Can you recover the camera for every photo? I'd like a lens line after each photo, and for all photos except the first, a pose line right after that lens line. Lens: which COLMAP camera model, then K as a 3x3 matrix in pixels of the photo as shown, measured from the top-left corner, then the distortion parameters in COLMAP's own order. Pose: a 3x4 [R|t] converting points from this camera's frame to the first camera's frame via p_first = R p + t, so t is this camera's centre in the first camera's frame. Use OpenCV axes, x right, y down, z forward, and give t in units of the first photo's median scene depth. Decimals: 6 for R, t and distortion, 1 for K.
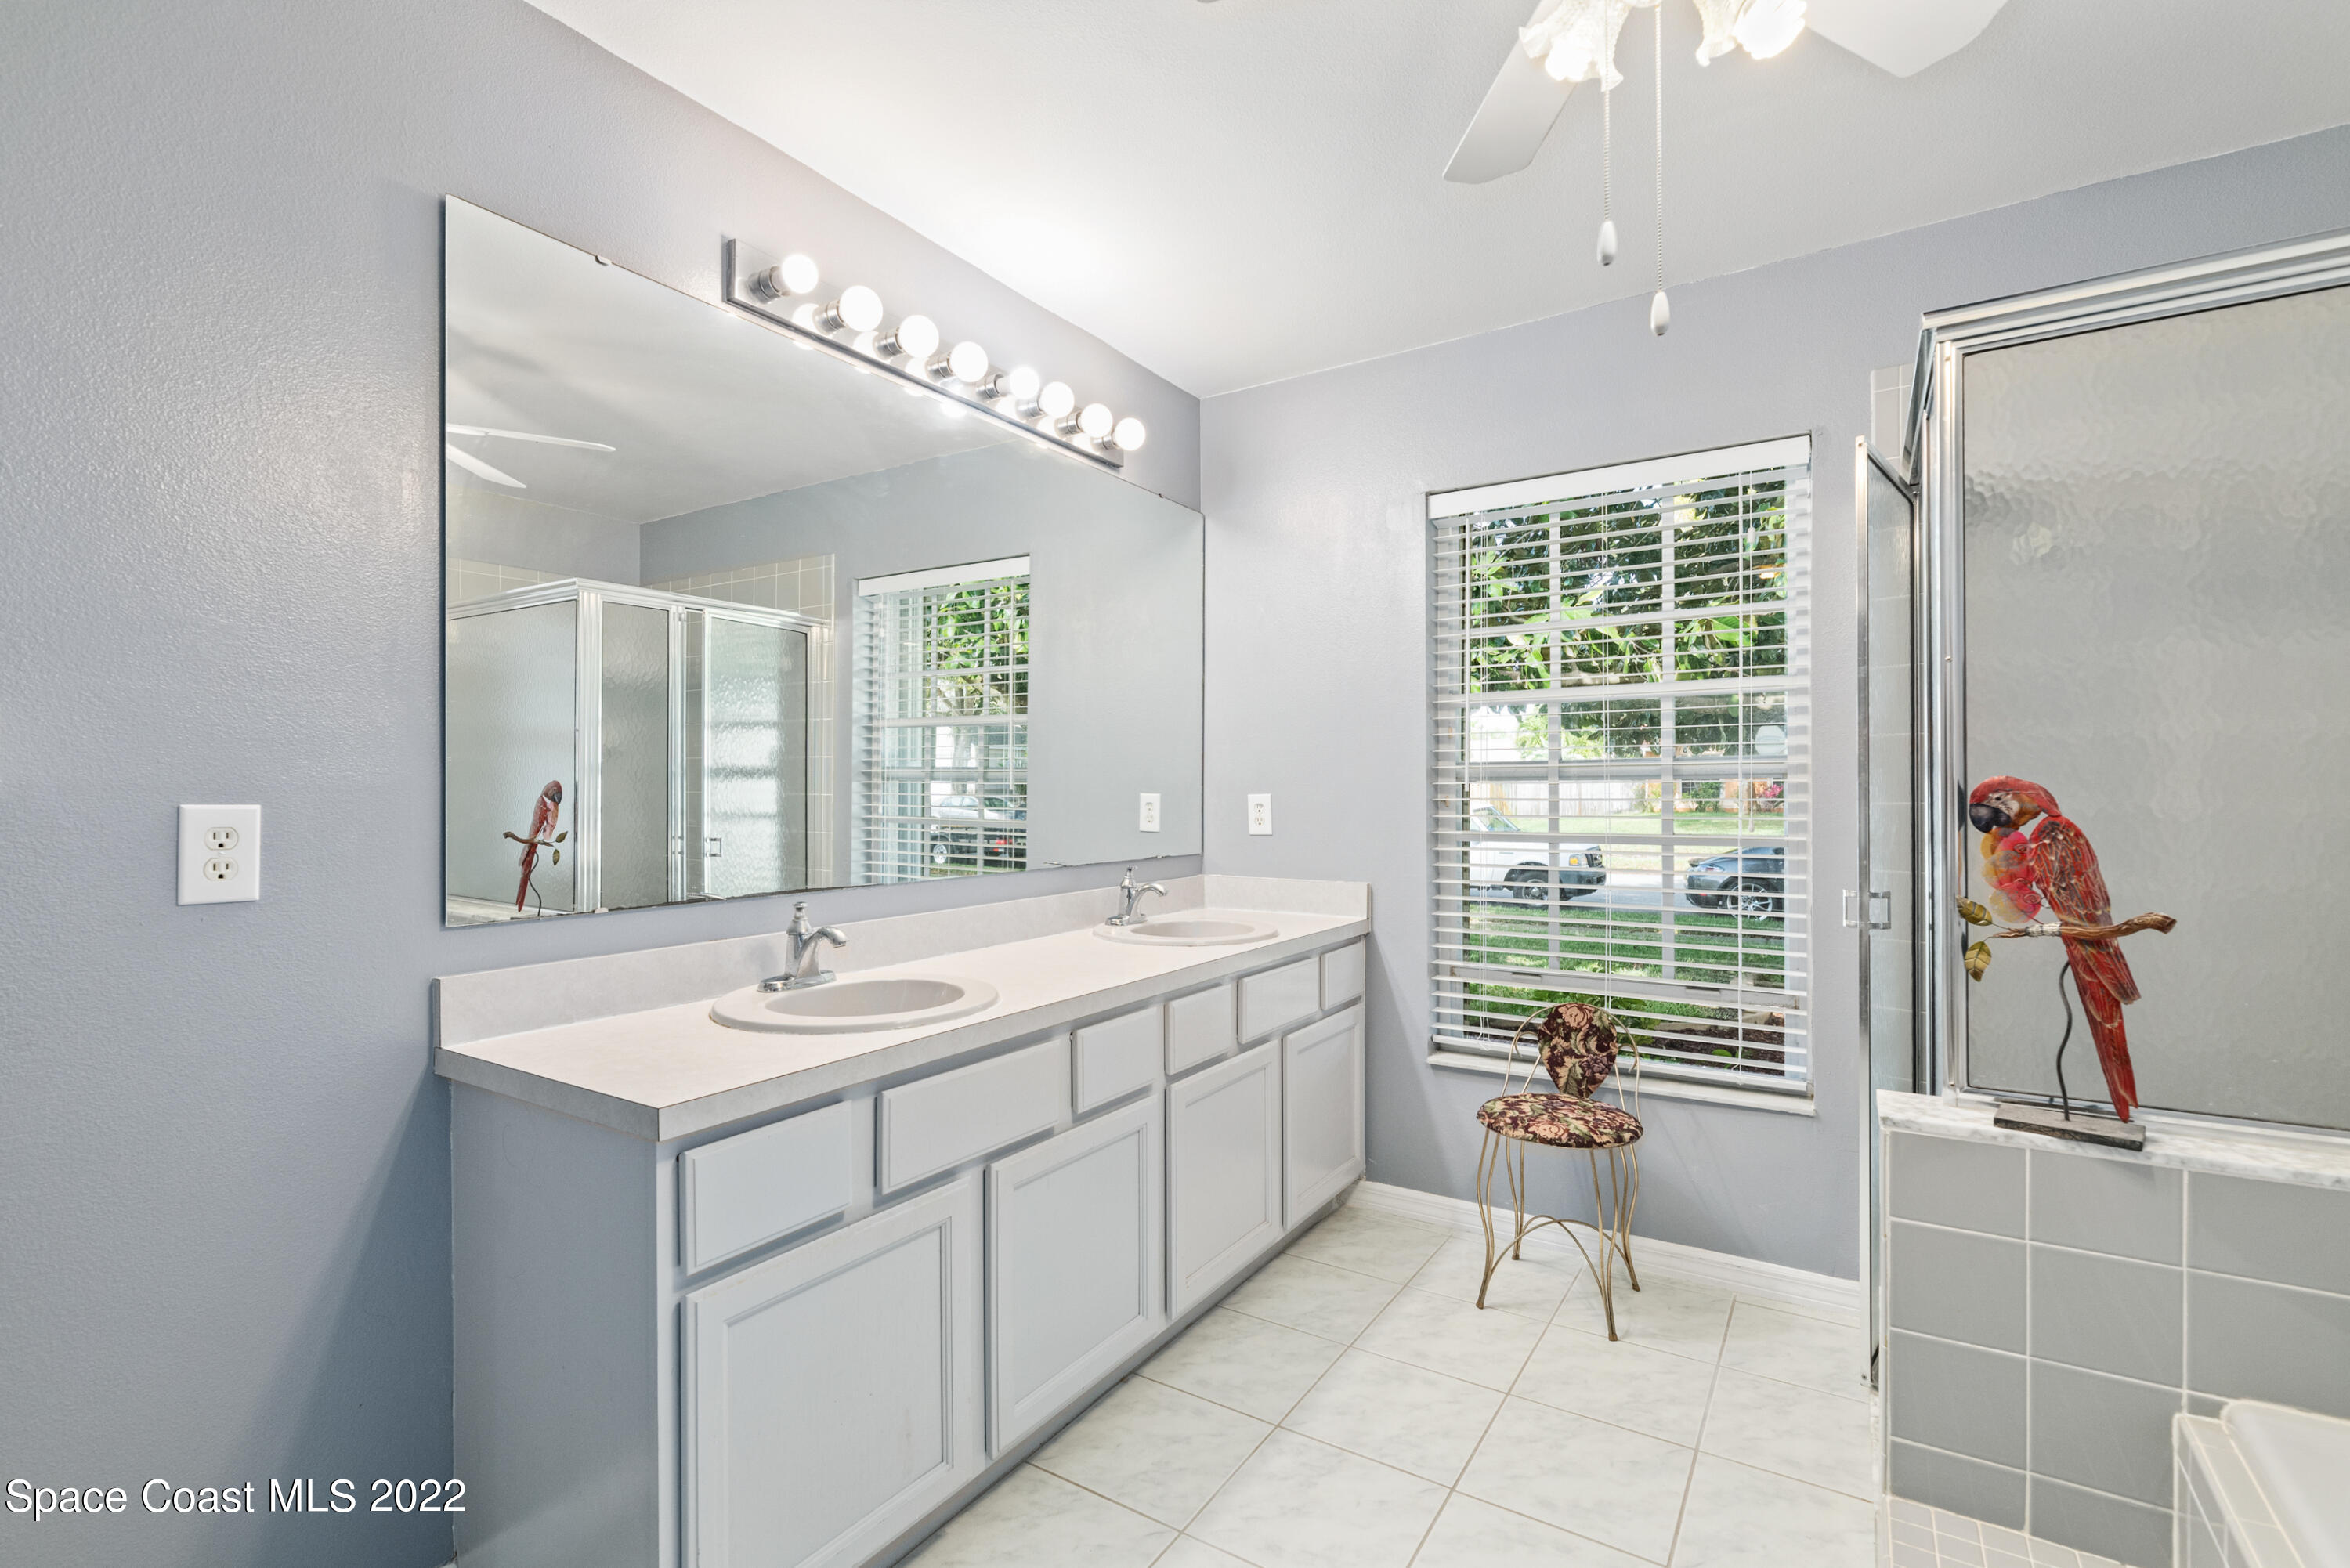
lens RADIAL K [[1061.6, 0, 1171.2], [0, 1061.6, 789.0], [0, 0, 1]] dist [0.001253, -0.000511]
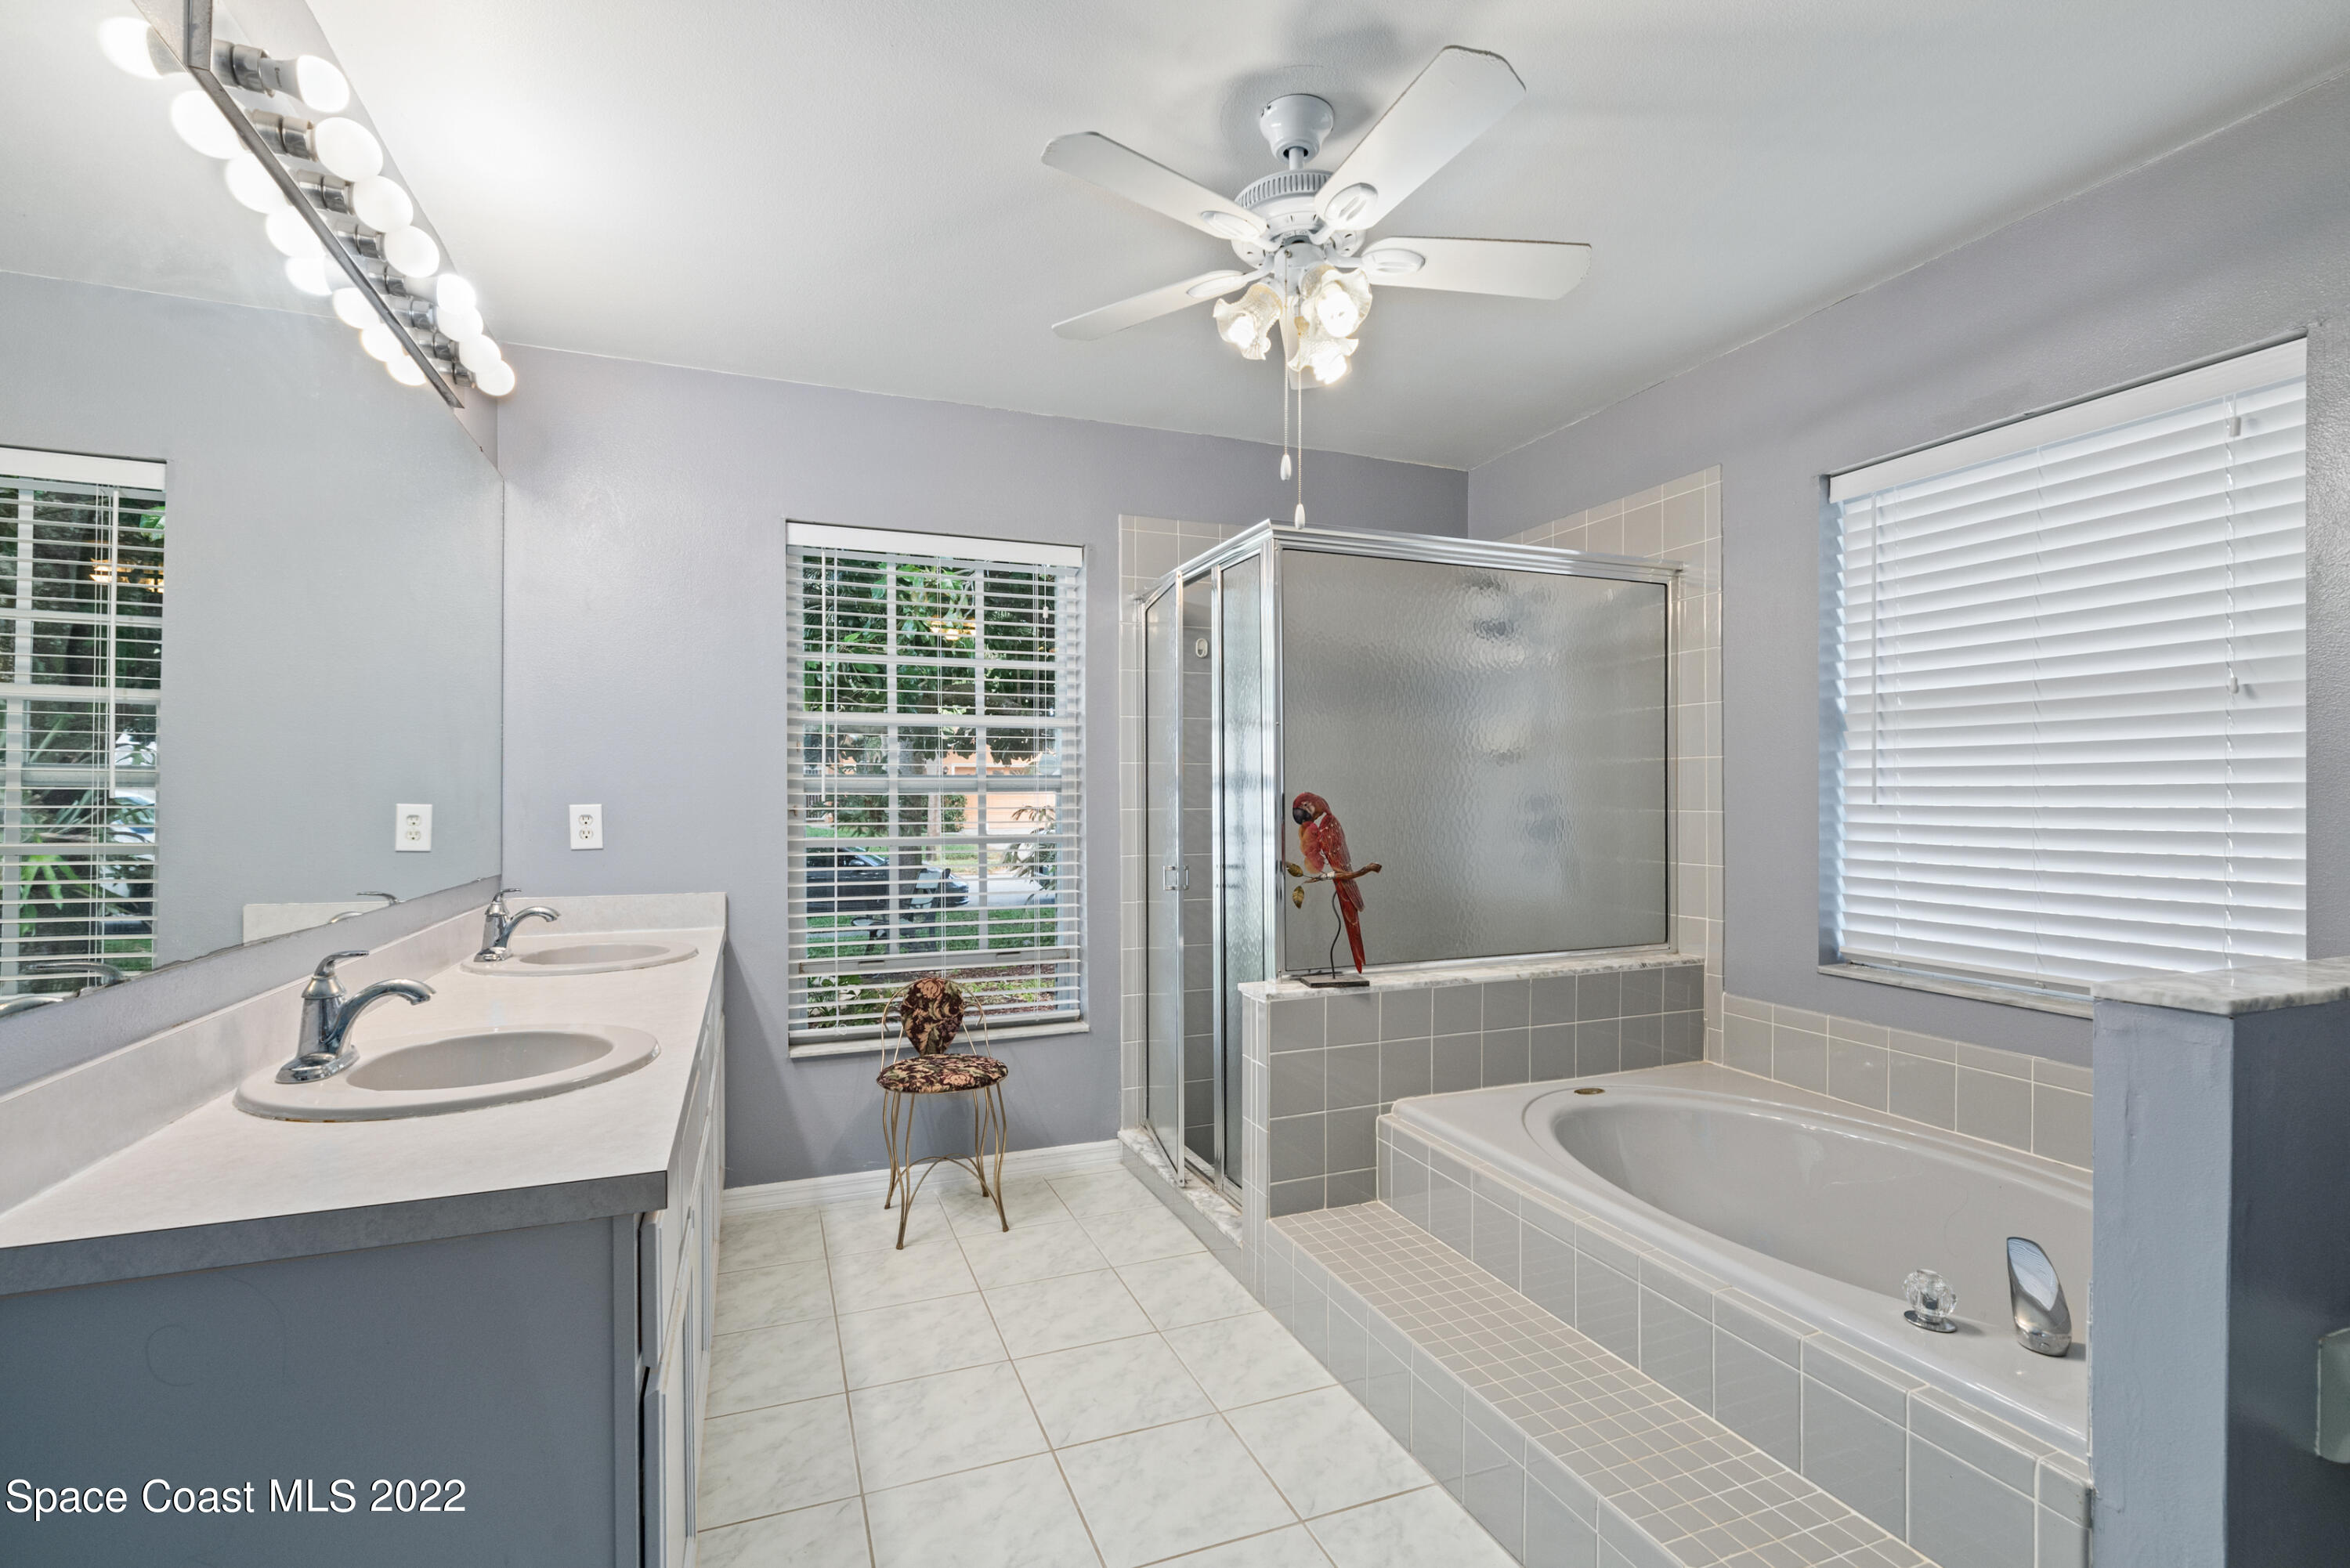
lens RADIAL K [[1061.6, 0, 1171.2], [0, 1061.6, 789.0], [0, 0, 1]] dist [0.001253, -0.000511]
pose [[0.584229, 0.010206, 0.811524, -0.479155], [-0.001308, 0.999931, -0.011634, 0.001959], [-0.811588, 0.005735, 0.584203, 0.084545]]
